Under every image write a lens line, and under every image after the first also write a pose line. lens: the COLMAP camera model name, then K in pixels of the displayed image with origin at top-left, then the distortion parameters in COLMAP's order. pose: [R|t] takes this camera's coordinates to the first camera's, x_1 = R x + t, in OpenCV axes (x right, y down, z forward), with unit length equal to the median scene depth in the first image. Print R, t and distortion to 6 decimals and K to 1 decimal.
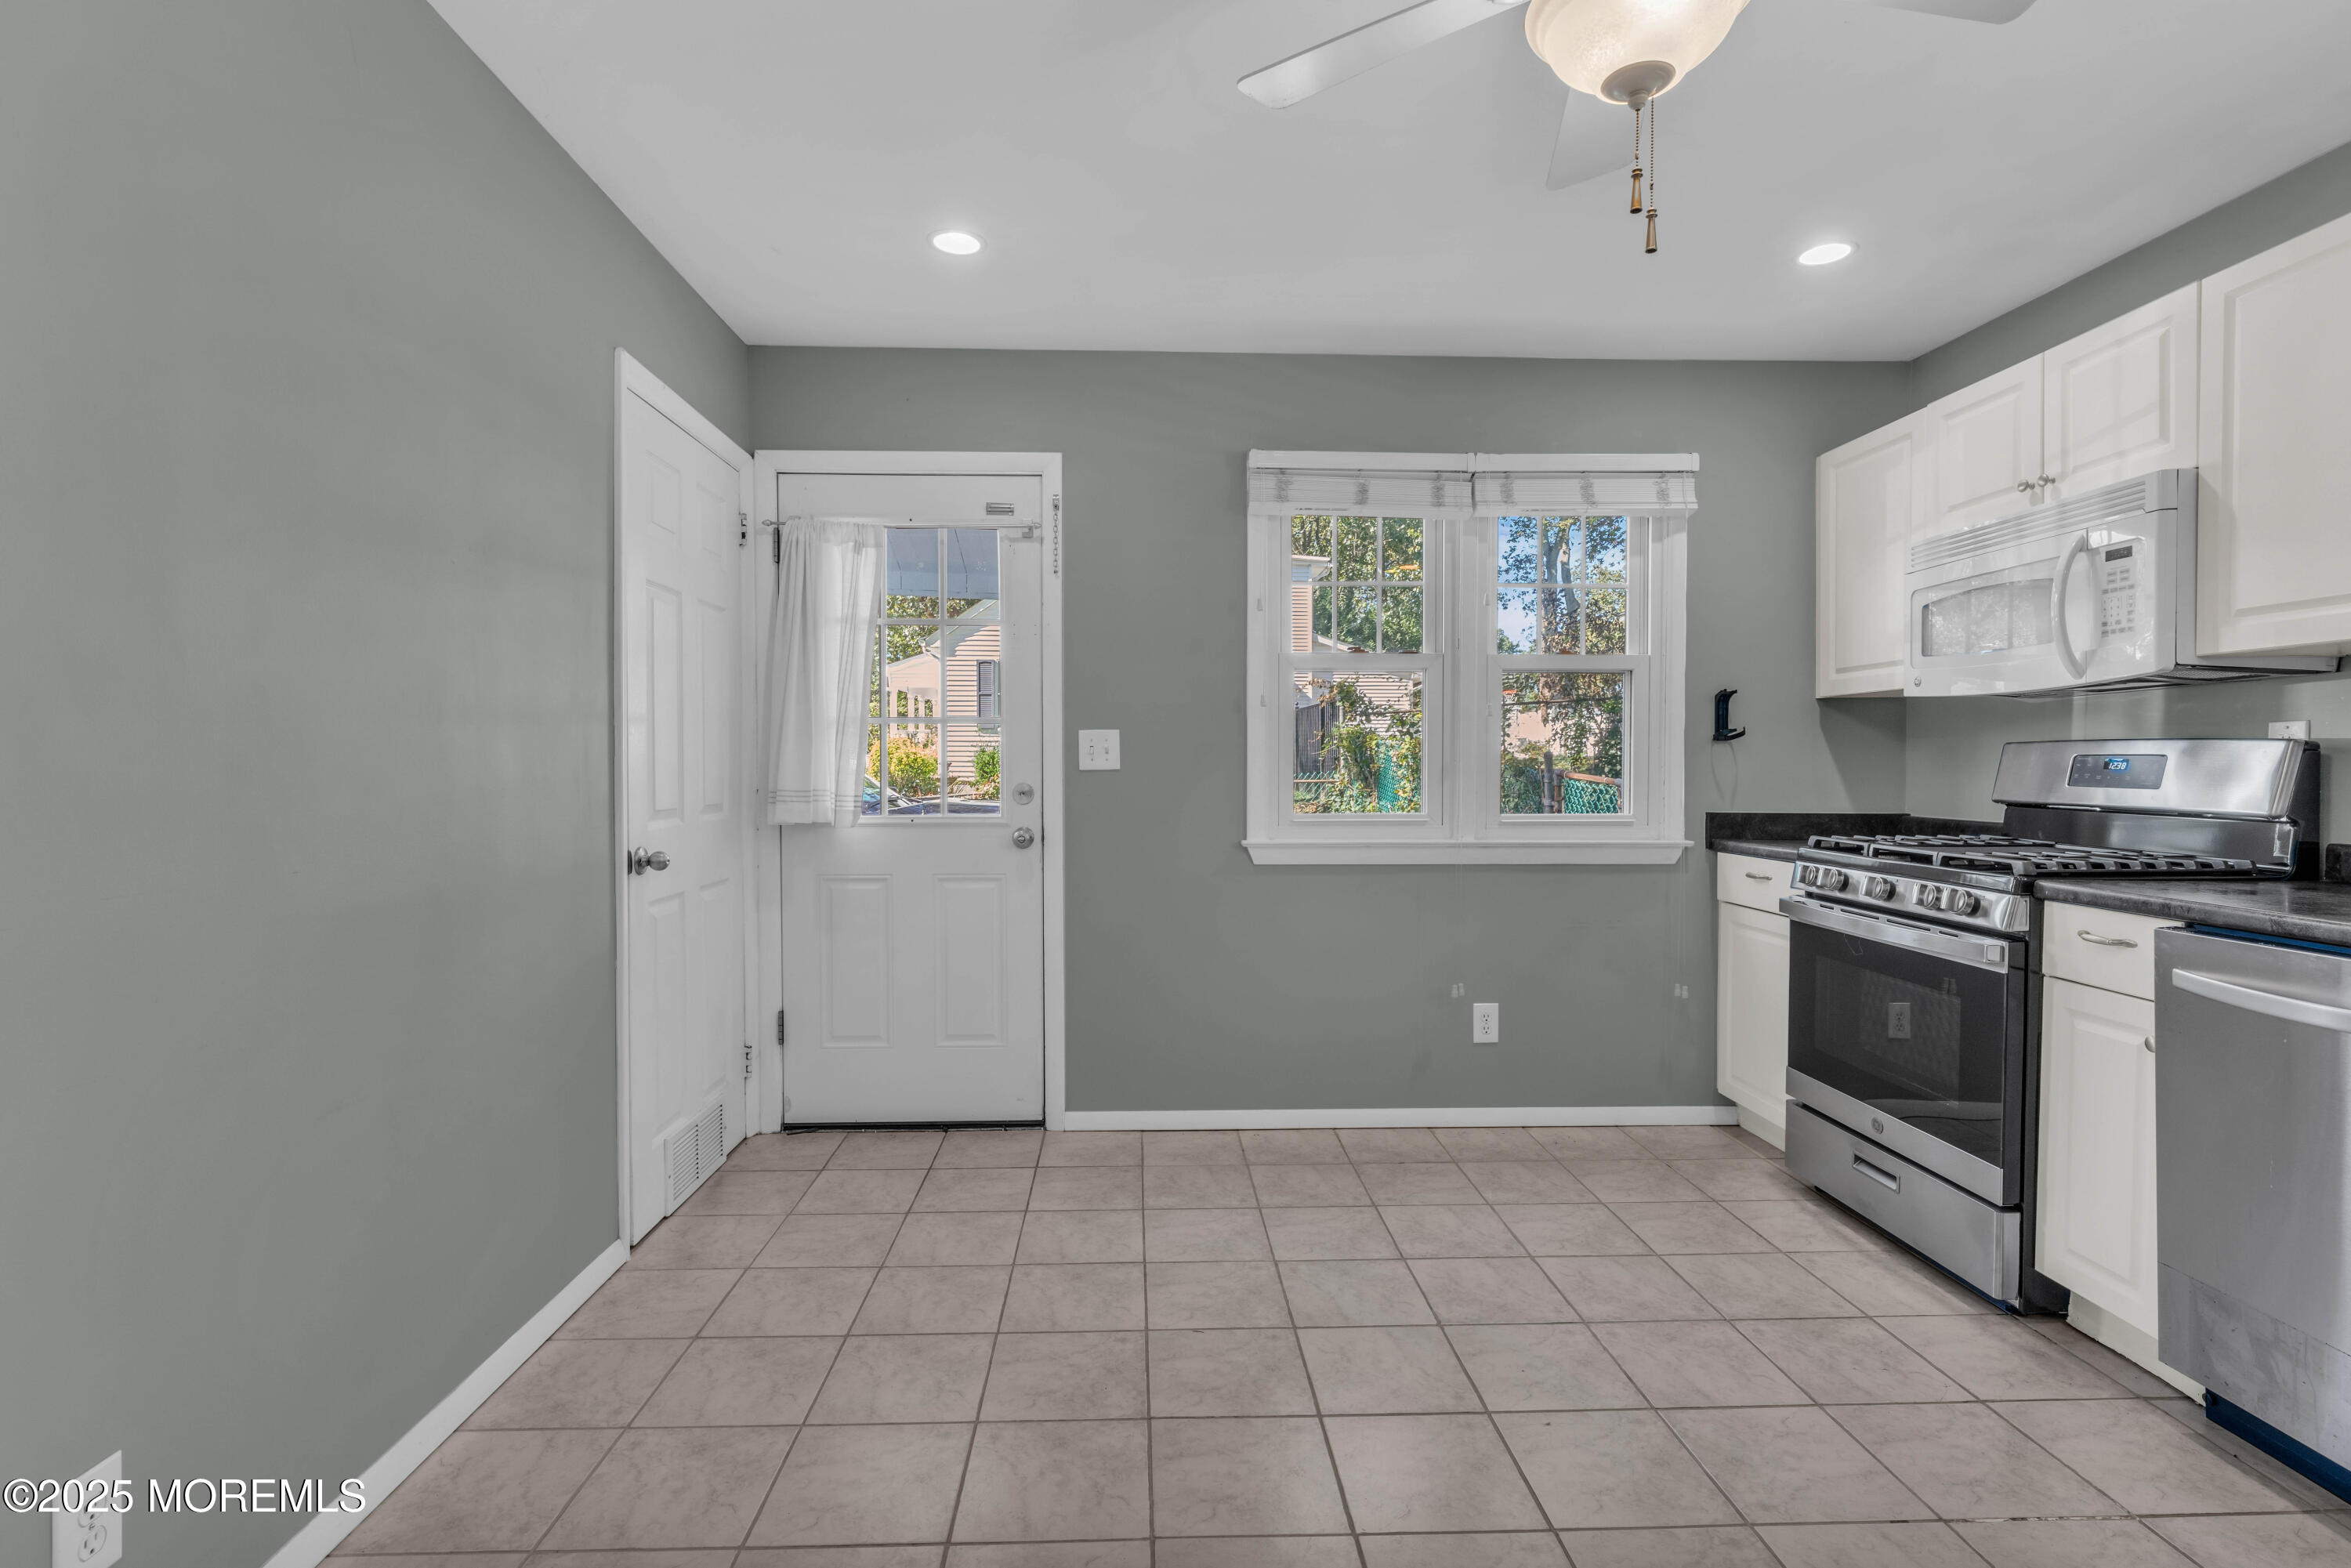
lens RADIAL K [[1095.5, 0, 1171.3], [0, 1095.5, 786.0], [0, 0, 1]] dist [-0.002402, -0.000082]
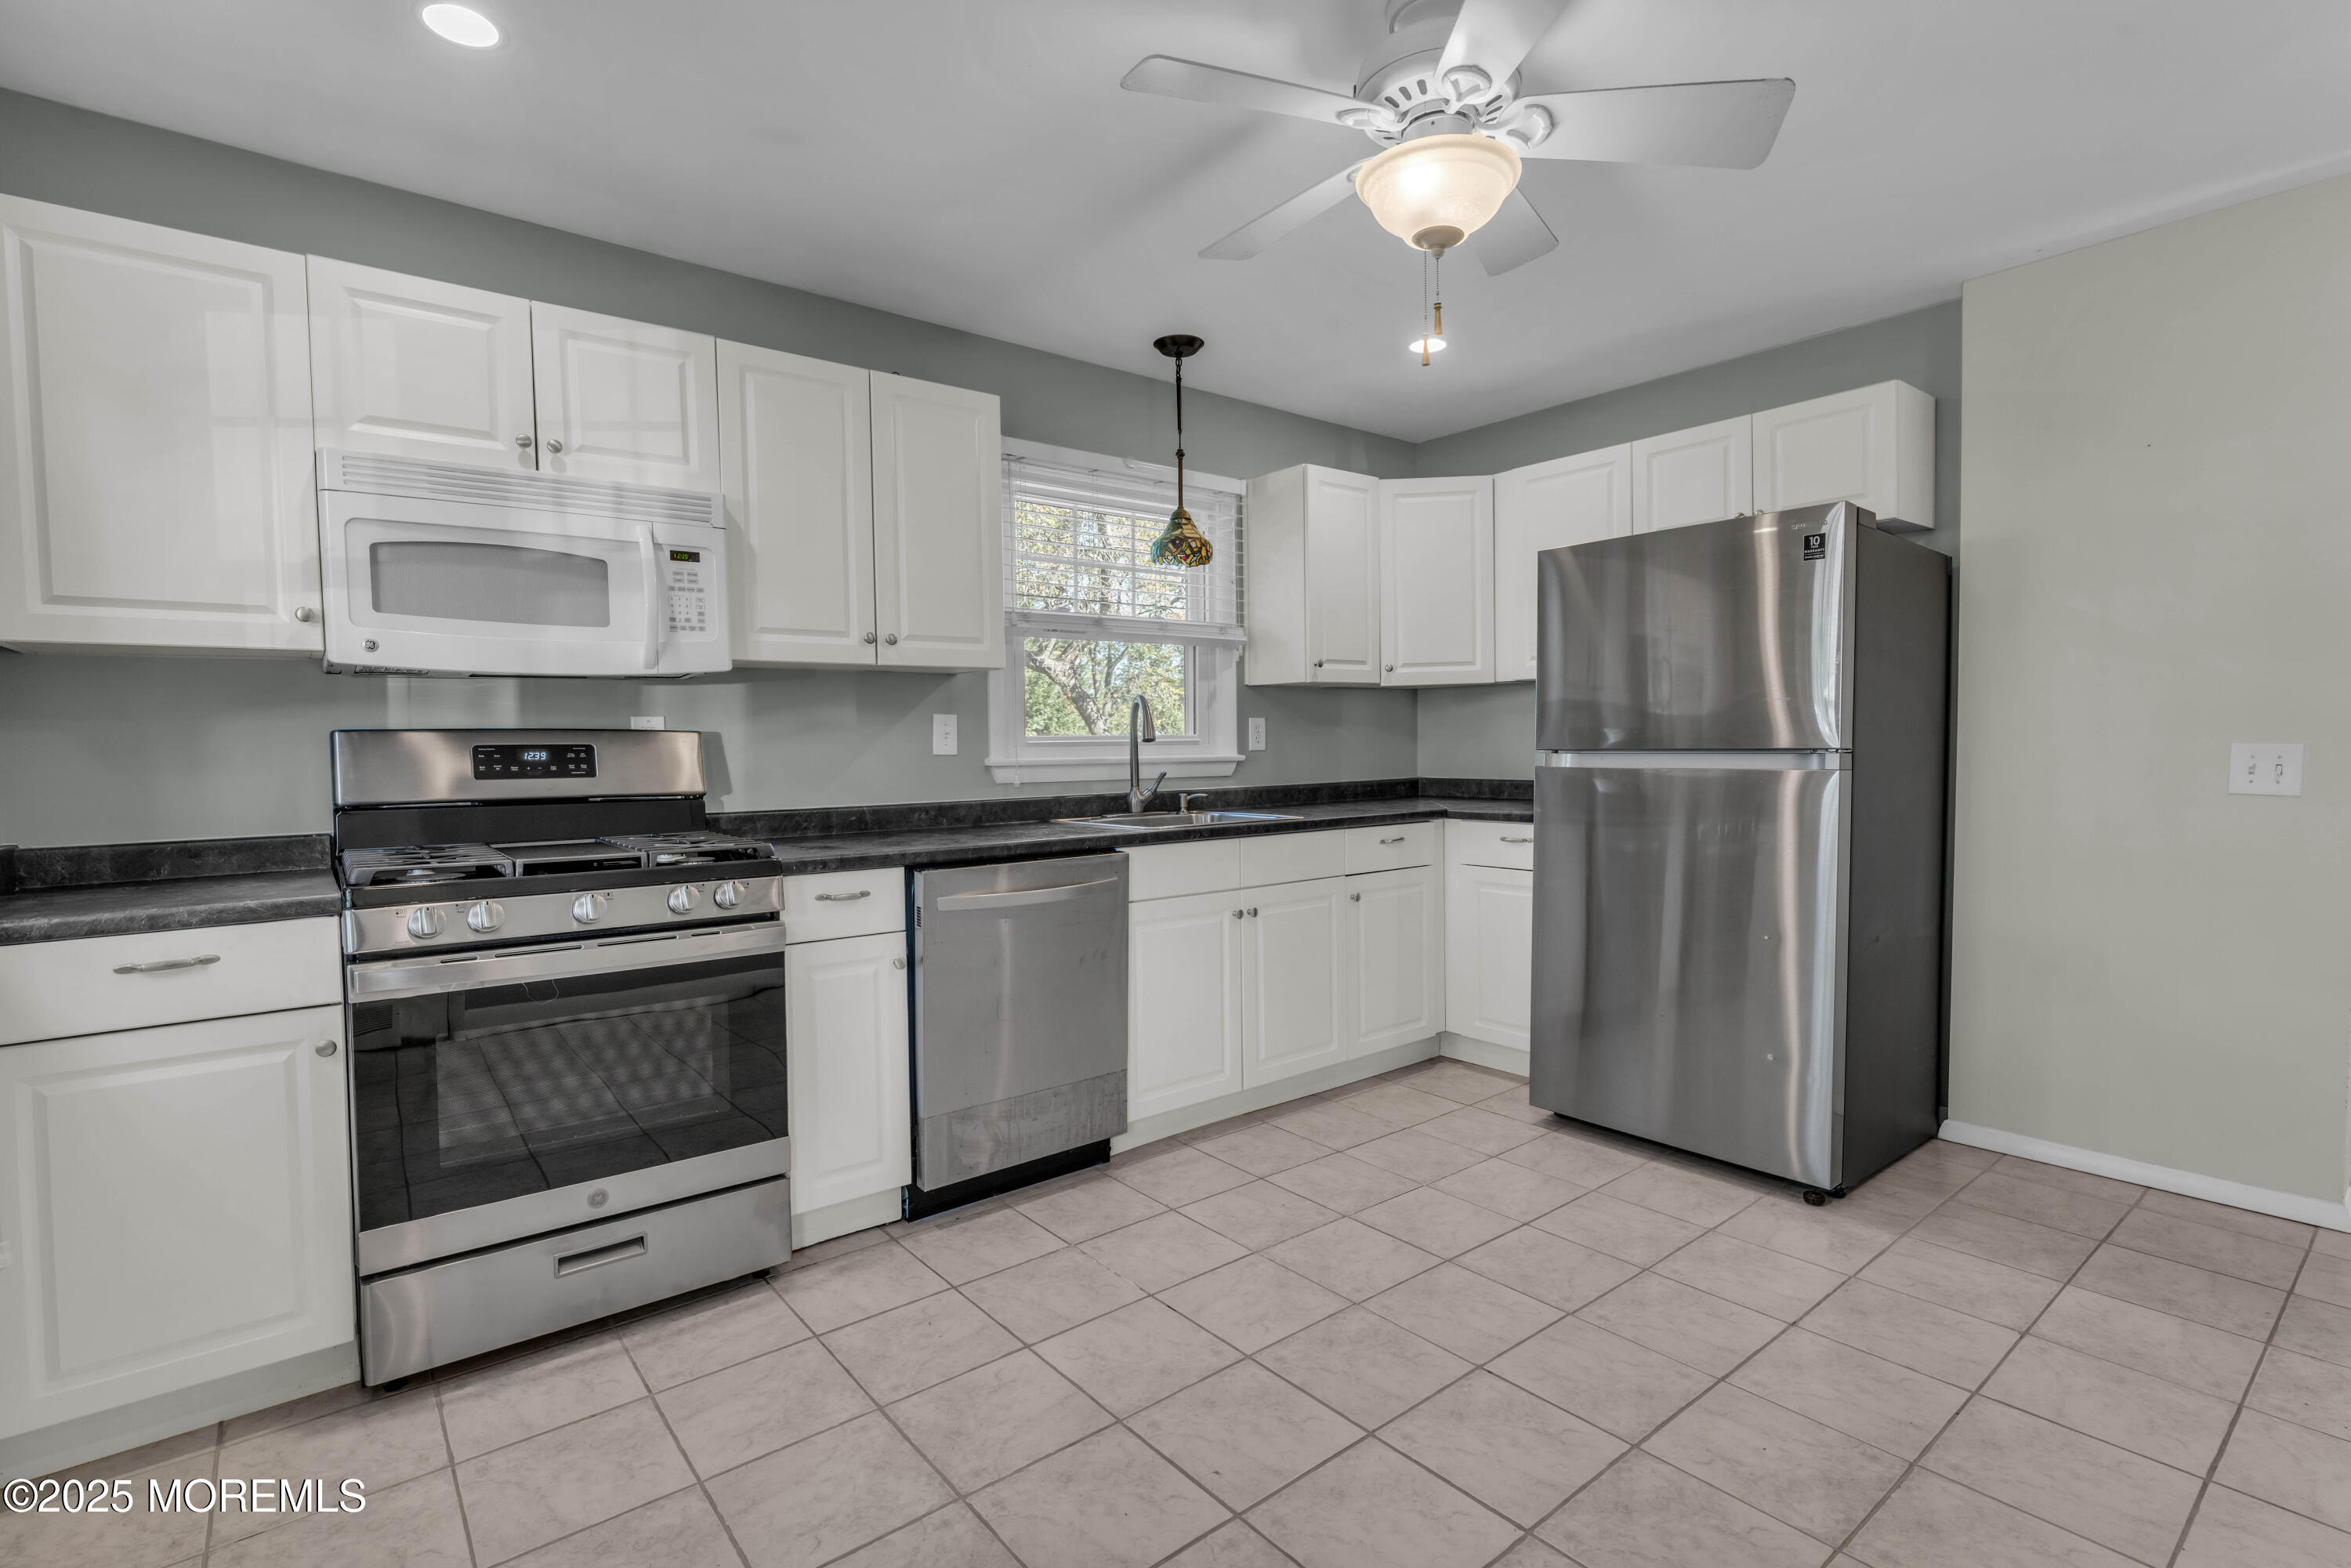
lens RADIAL K [[1095.5, 0, 1171.3], [0, 1095.5, 786.0], [0, 0, 1]] dist [-0.002402, -0.000082]
pose [[-0.599277, -0.024839, 0.800156, -0.225348], [0.029614, 0.998146, 0.053165, -0.023684], [-0.799994, 0.055557, -0.597430, 1.000693]]
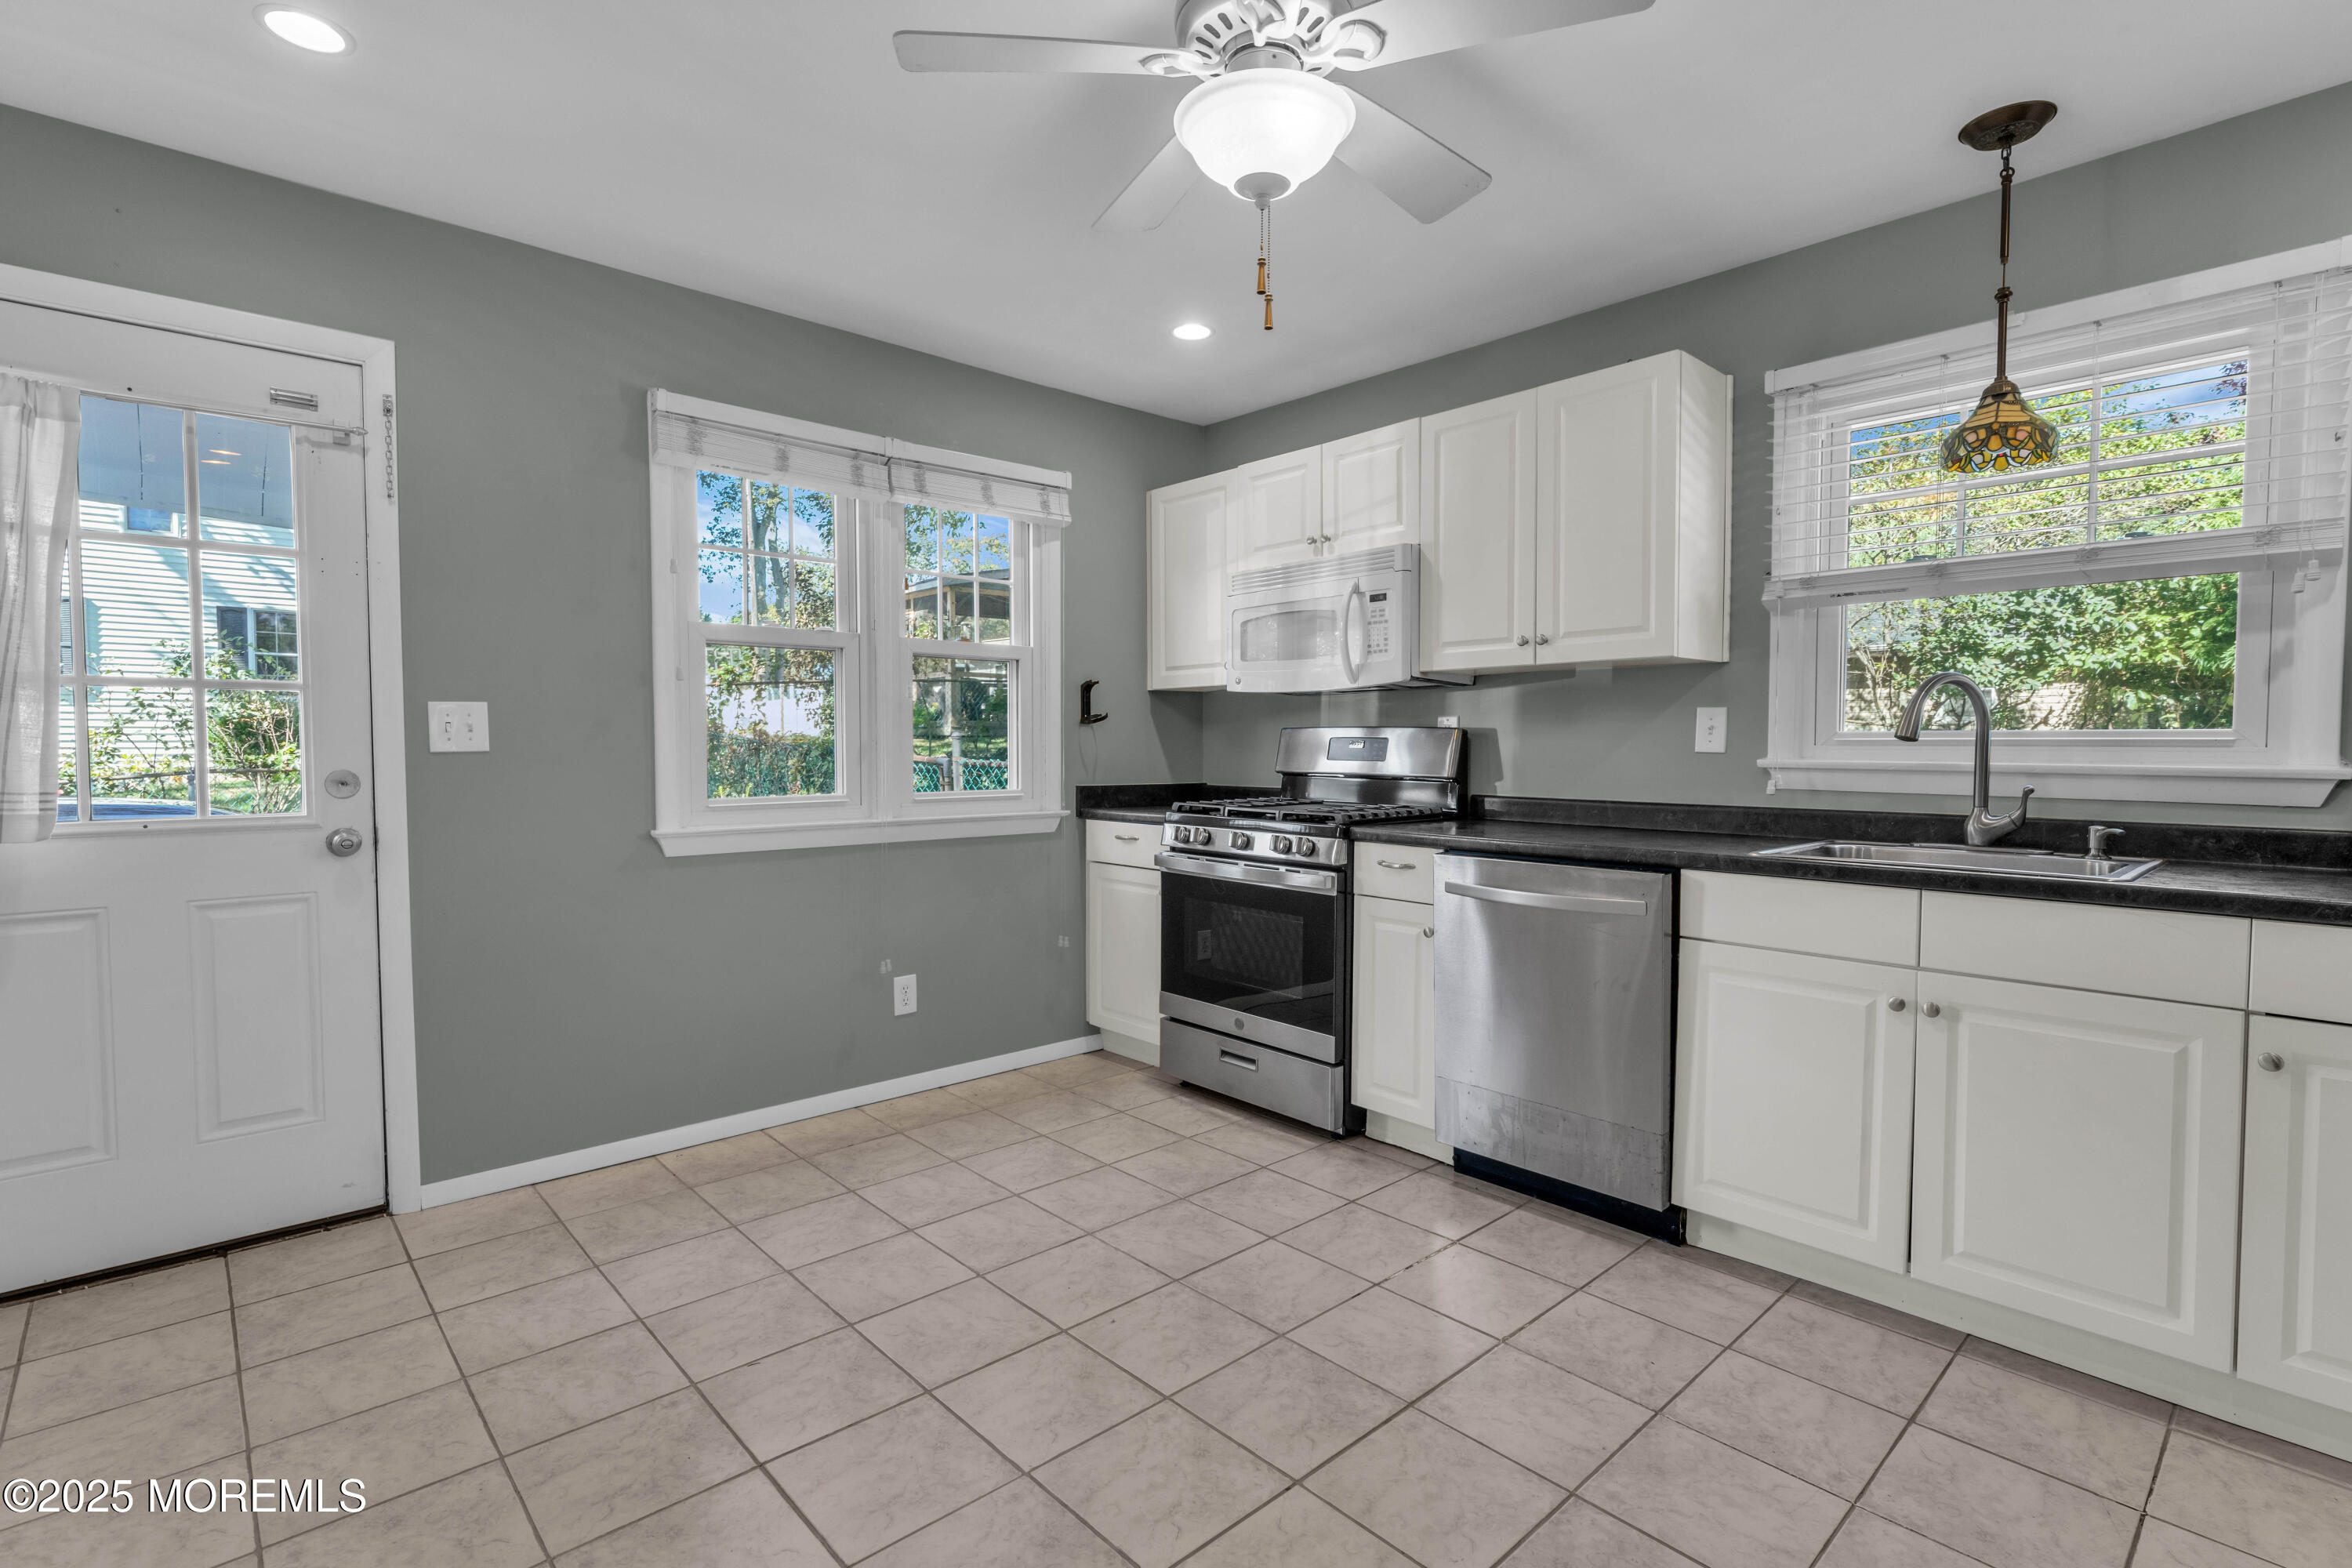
lens RADIAL K [[1096.1, 0, 1171.8], [0, 1096.1, 786.0], [0, 0, 1]] dist [-0.002402, -0.000082]
pose [[0.761869, -0.025352, 0.647234, -0.218460], [0.013215, 0.999634, 0.023599, -0.002057], [-0.647596, -0.009426, 0.761926, 0.059965]]
